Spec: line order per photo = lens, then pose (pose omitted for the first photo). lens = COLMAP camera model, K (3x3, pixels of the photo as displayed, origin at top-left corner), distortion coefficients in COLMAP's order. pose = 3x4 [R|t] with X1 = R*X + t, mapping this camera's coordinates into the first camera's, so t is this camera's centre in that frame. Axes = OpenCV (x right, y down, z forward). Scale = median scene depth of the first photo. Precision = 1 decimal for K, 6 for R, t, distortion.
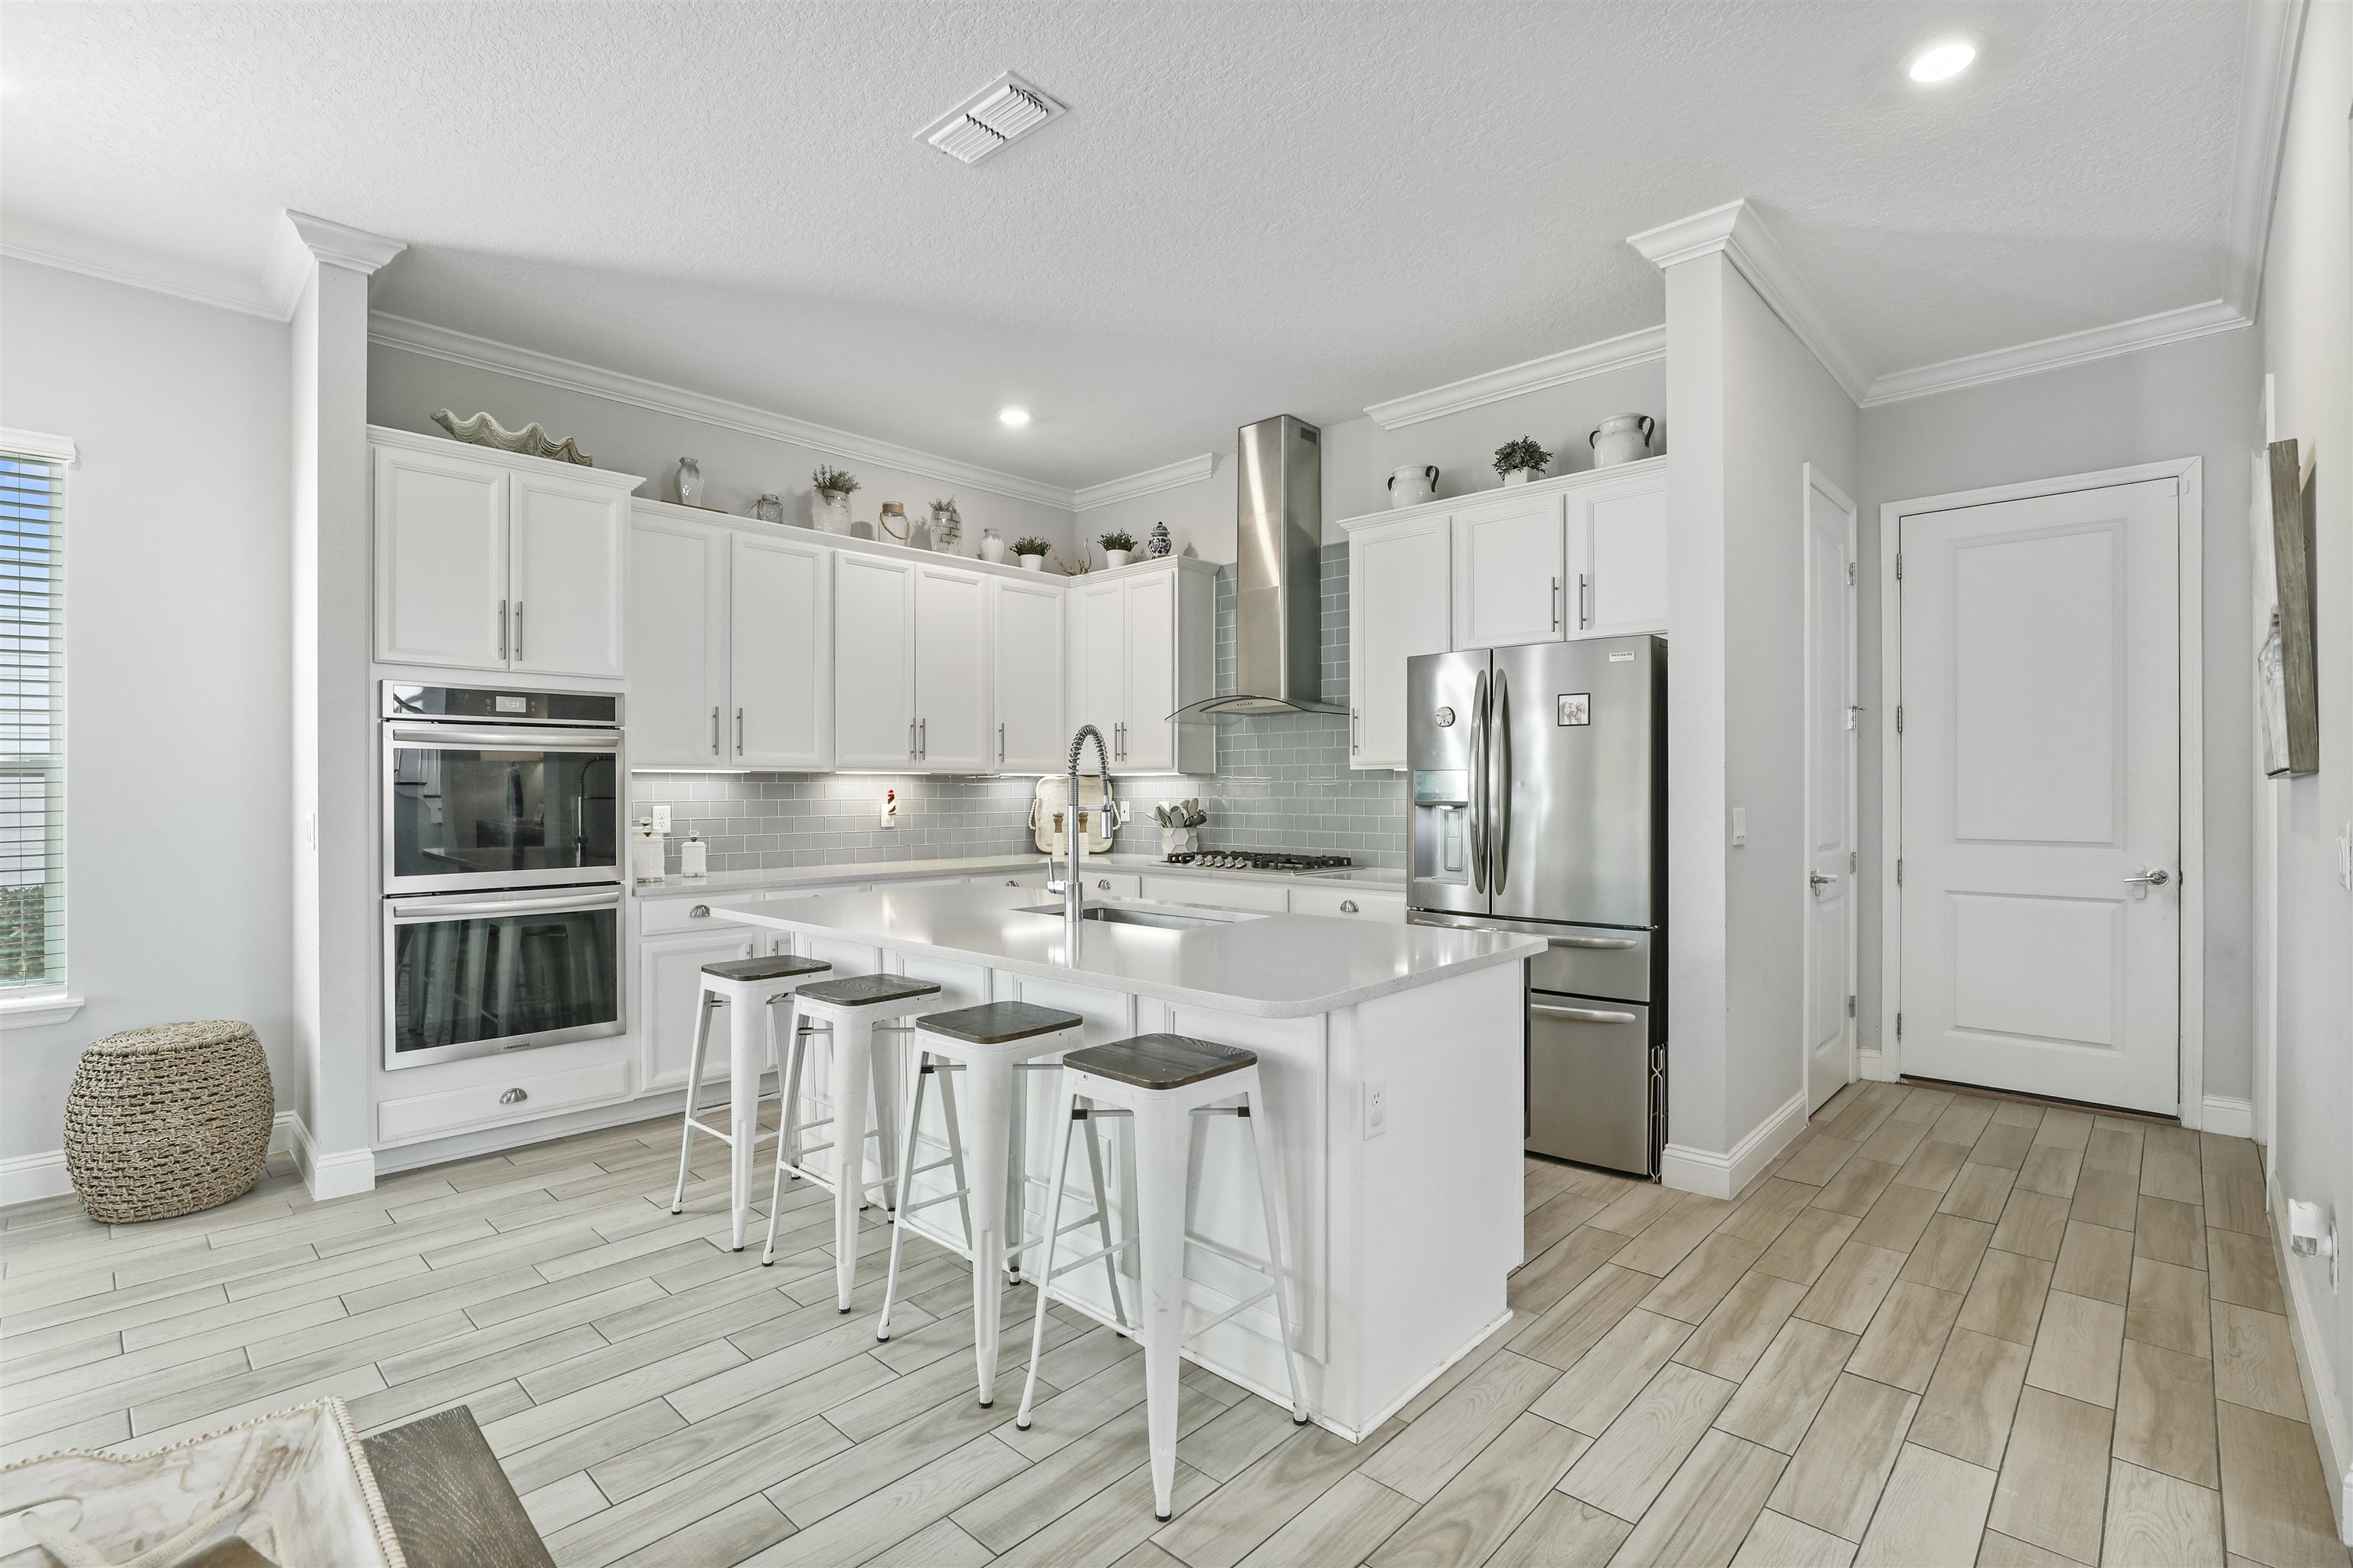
lens RADIAL K [[1078.9, 0, 1198.5], [0, 1078.9, 782.3], [0, 0, 1]] dist [-0.019105, 0.006775]
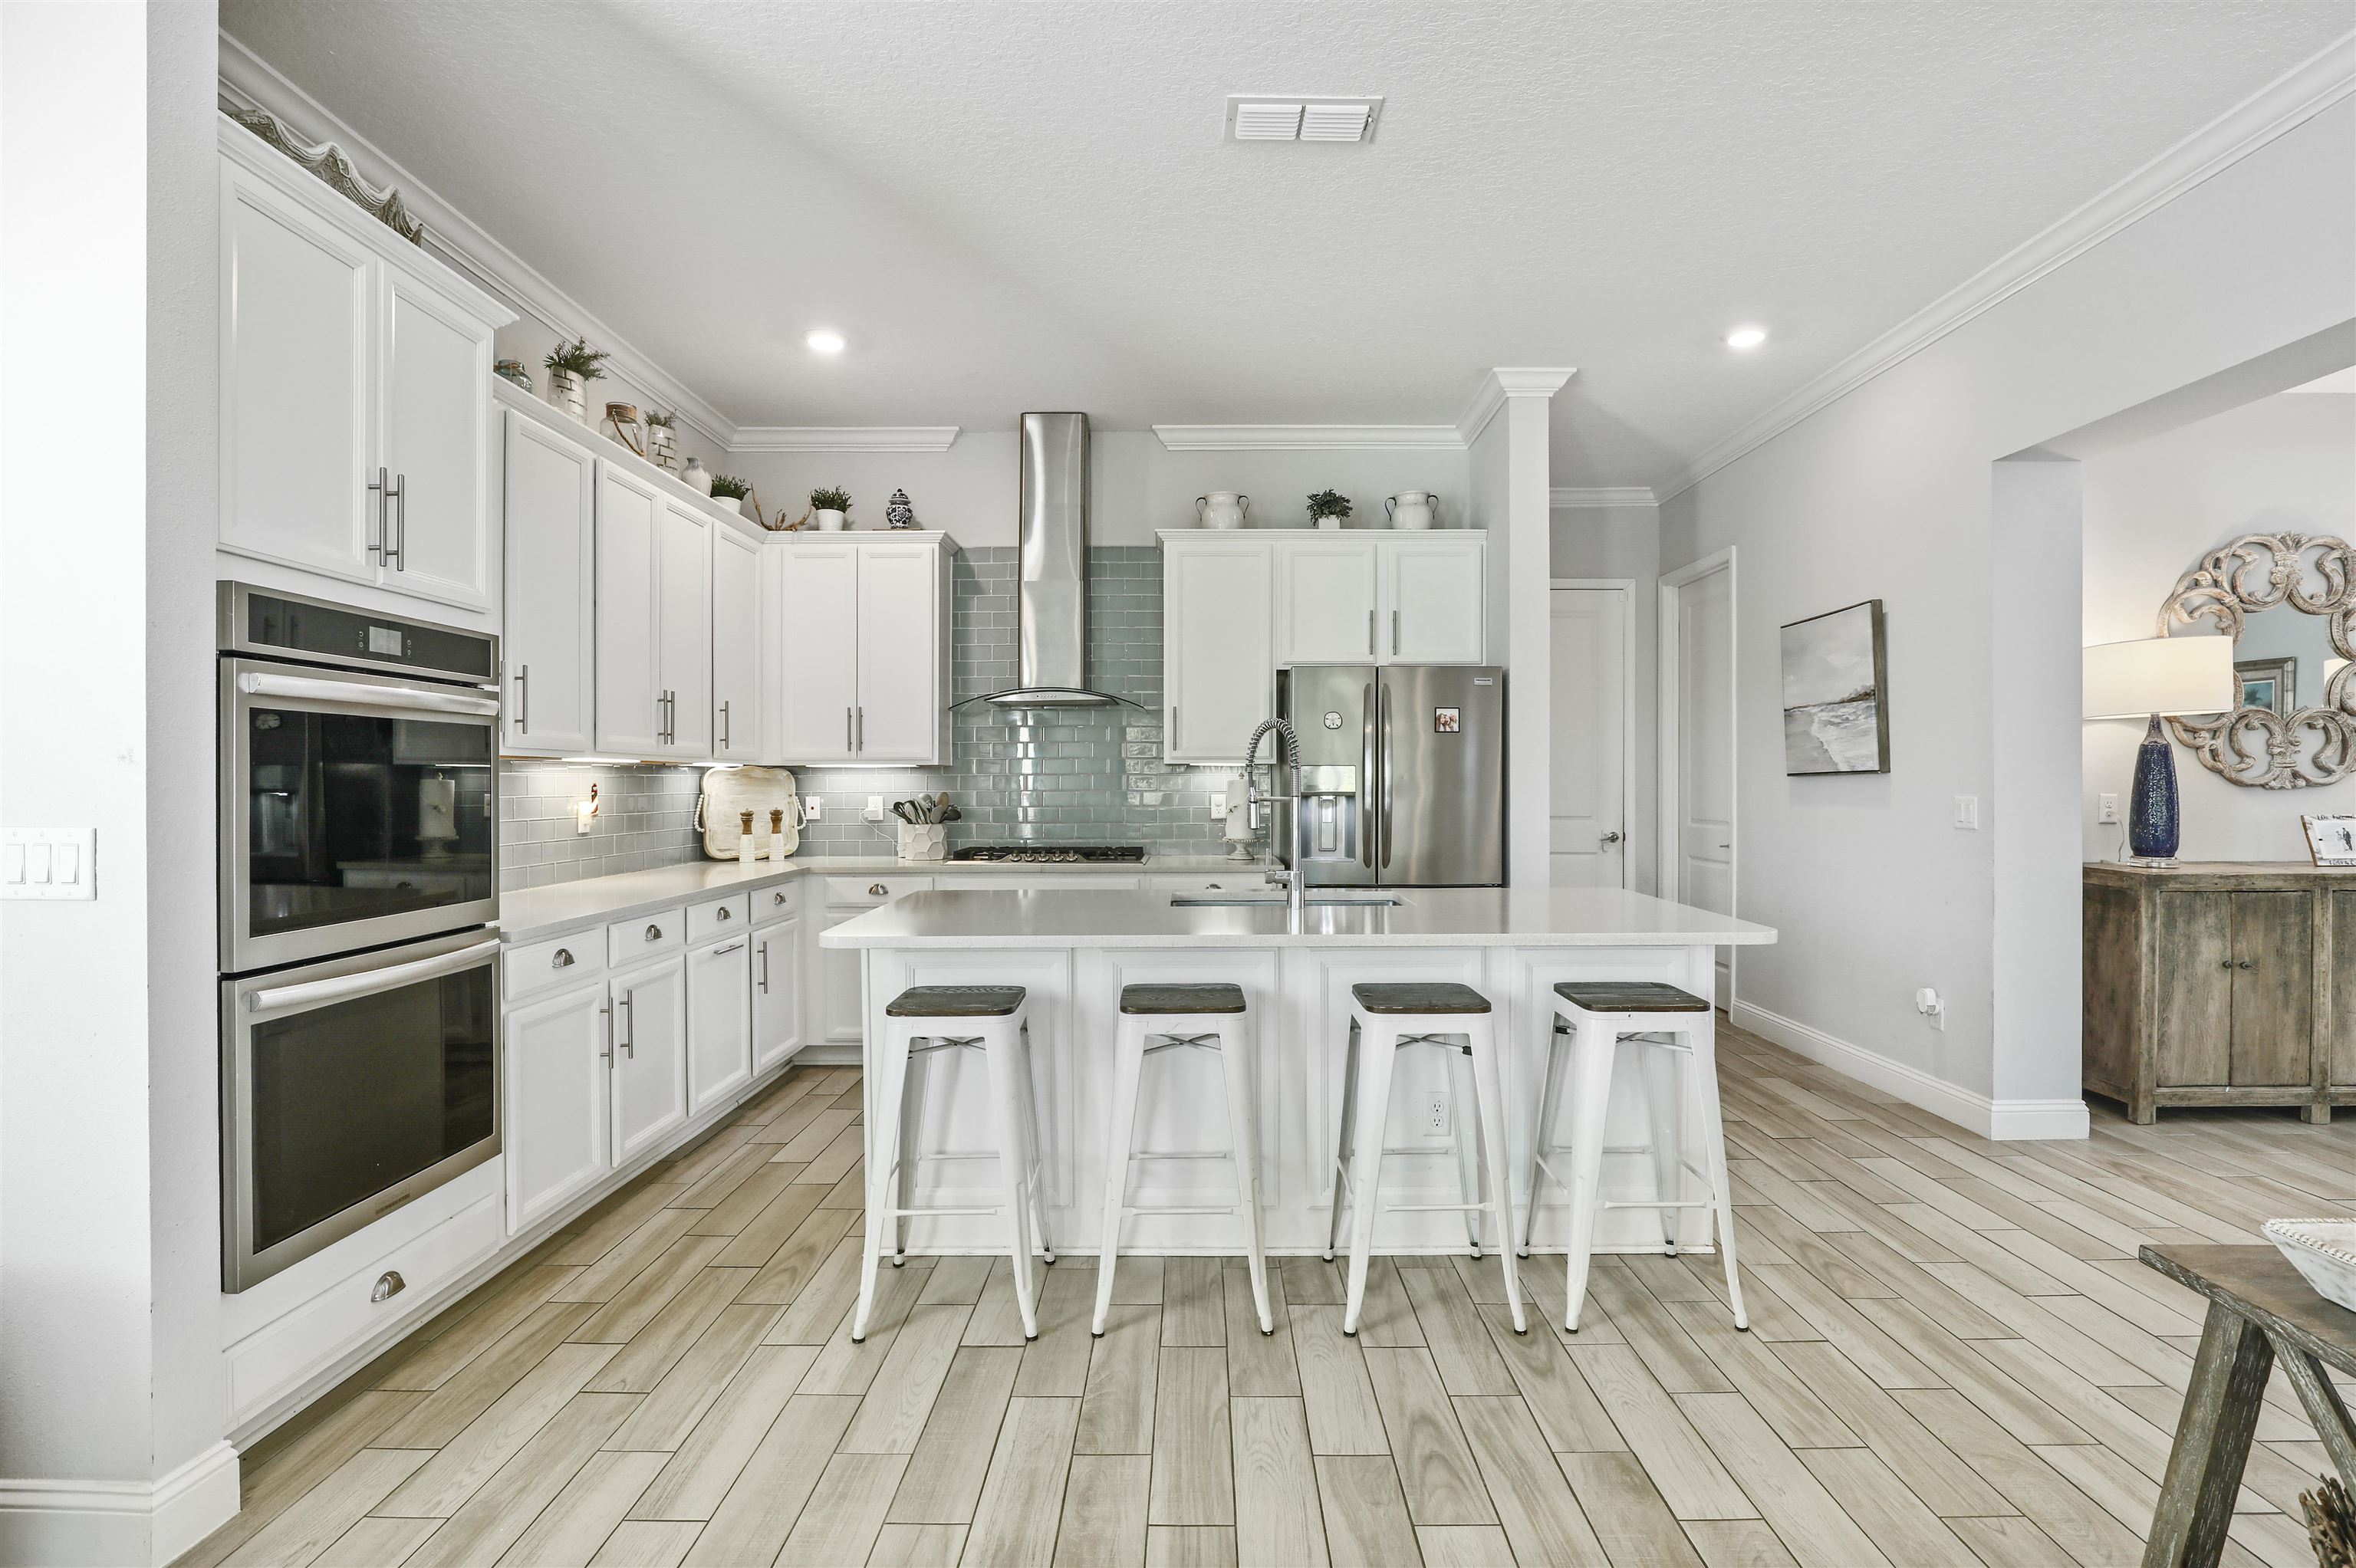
lens RADIAL K [[1080.1, 0, 1200.0], [0, 1080.1, 782.3], [0, 0, 1]] dist [-0.019105, 0.006775]
pose [[0.734185, 0.000832, 0.678949, -0.669673], [-0.004462, 0.999984, 0.003599, 0.002720], [-0.678935, -0.005672, 0.734177, 0.228106]]
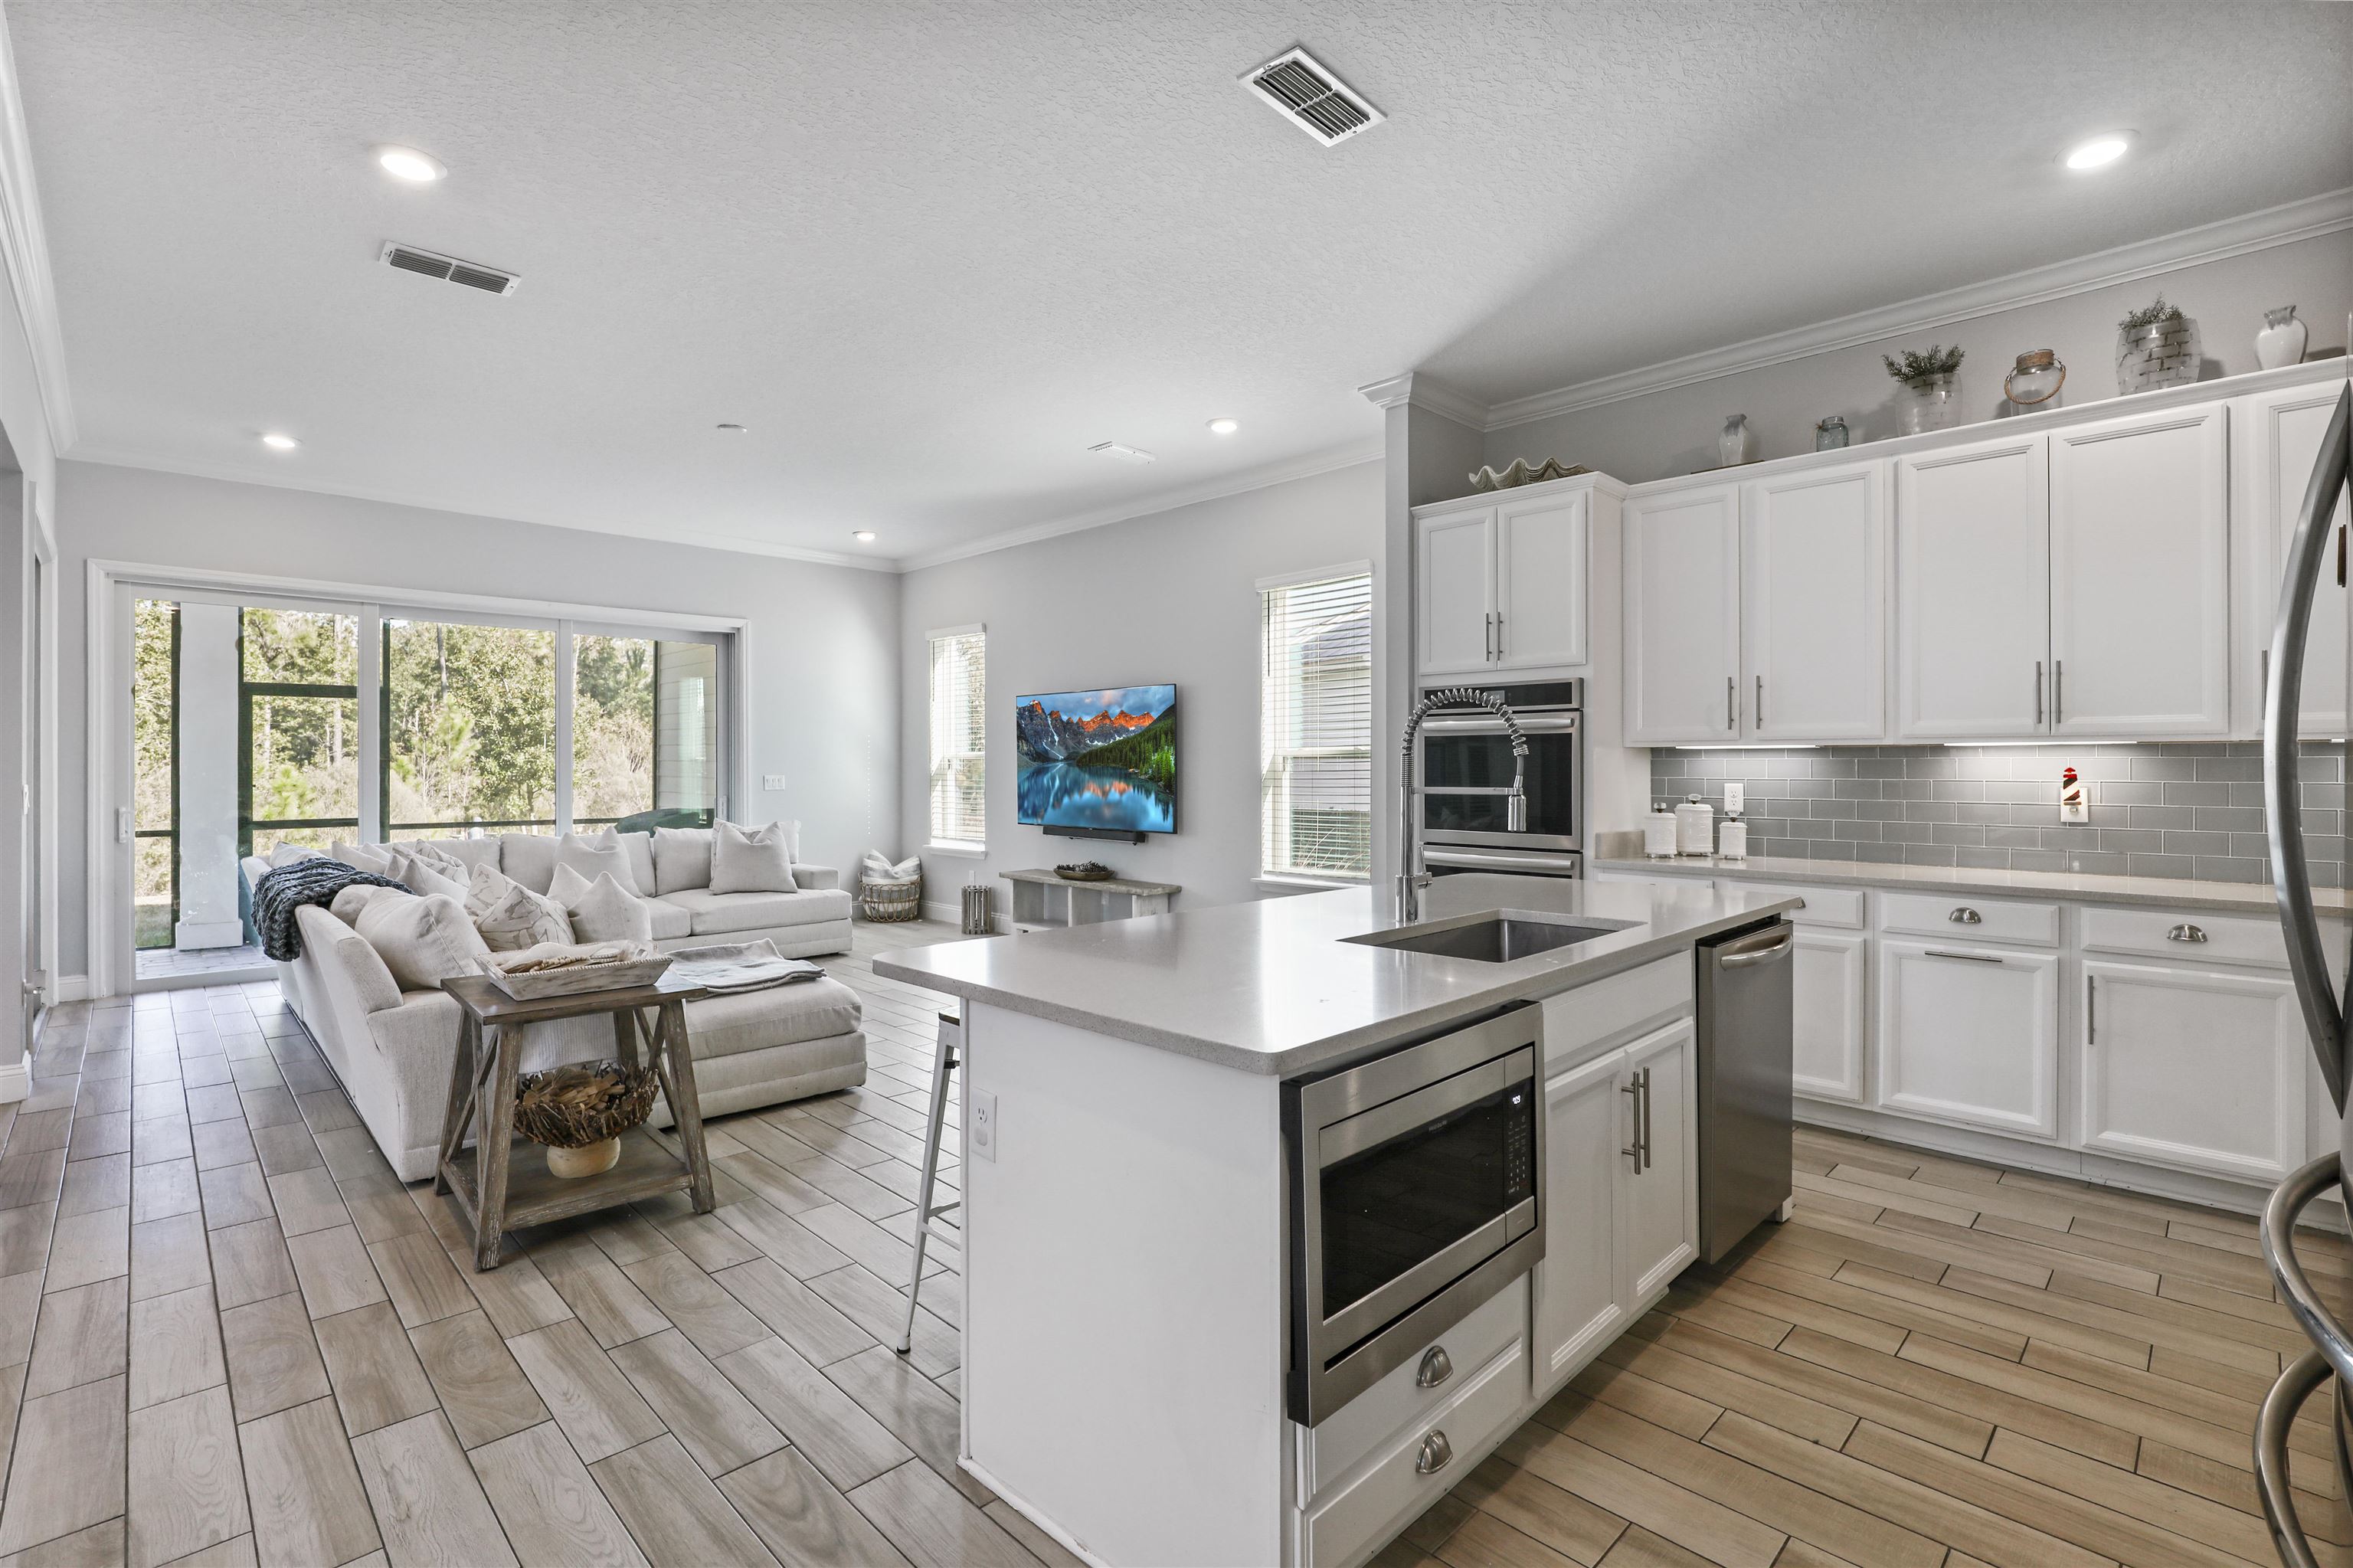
lens RADIAL K [[1069.3, 0, 1180.2], [0, 1069.3, 755.2], [0, 0, 1]] dist [-0.011801, 0.000327]
pose [[-0.036266, -0.007940, -0.999311, 0.559879], [0.004341, 0.999958, -0.008103, 0.002789], [0.999333, -0.004632, -0.036230, 0.641963]]
